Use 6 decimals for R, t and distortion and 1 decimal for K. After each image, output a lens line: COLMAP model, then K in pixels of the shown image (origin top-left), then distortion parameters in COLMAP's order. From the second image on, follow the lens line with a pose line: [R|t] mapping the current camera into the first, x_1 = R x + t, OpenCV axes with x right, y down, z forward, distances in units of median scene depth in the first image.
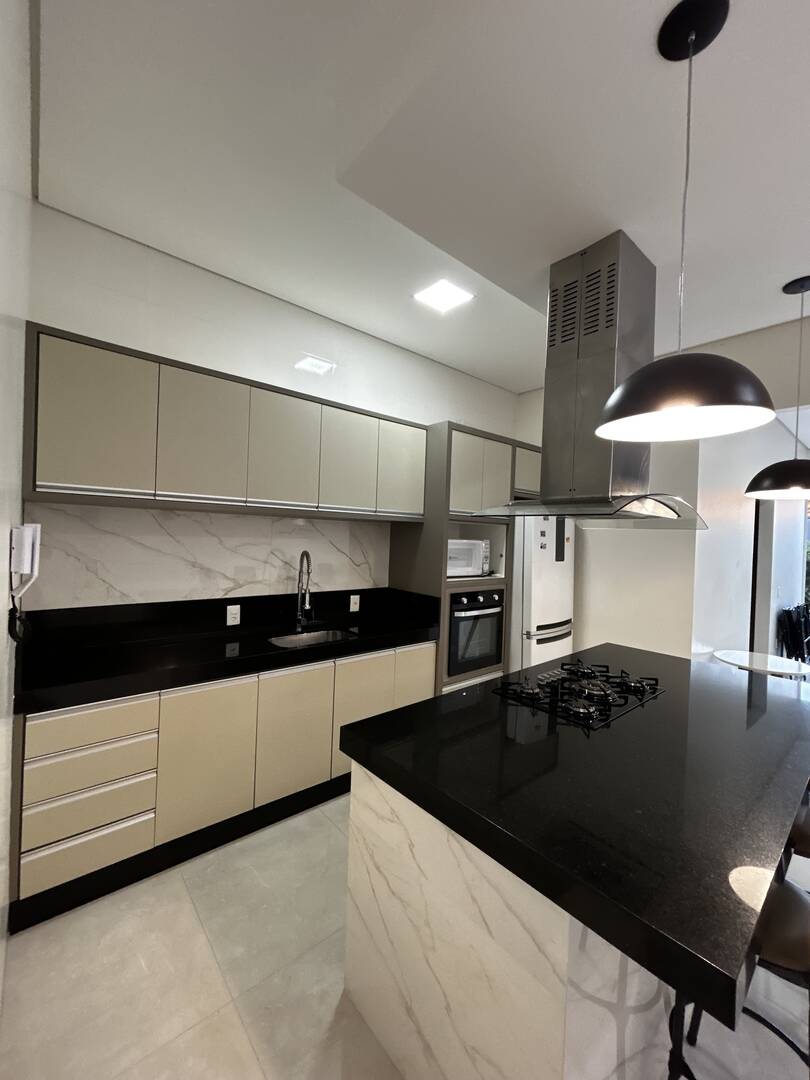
lens RADIAL K [[436.1, 0, 405.6], [0, 436.1, 535.7], [0, 0, 1]] dist [0.000554, 0.000730]
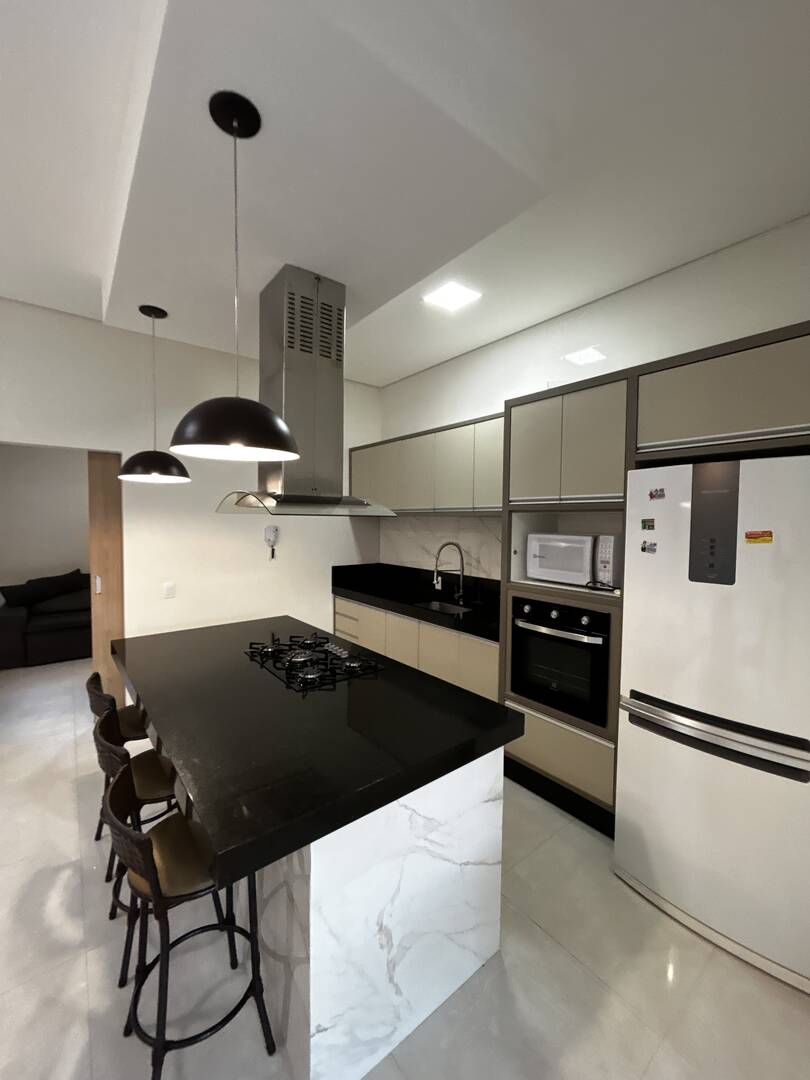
lens RADIAL K [[436.1, 0, 402.7], [0, 436.1, 537.6], [0, 0, 1]] dist [0.000554, 0.000730]
pose [[-0.040999, 0.005691, -0.999143, 1.112739], [-0.011642, 0.999913, 0.006173, 0.015410], [0.999091, 0.011885, -0.040929, 0.927760]]
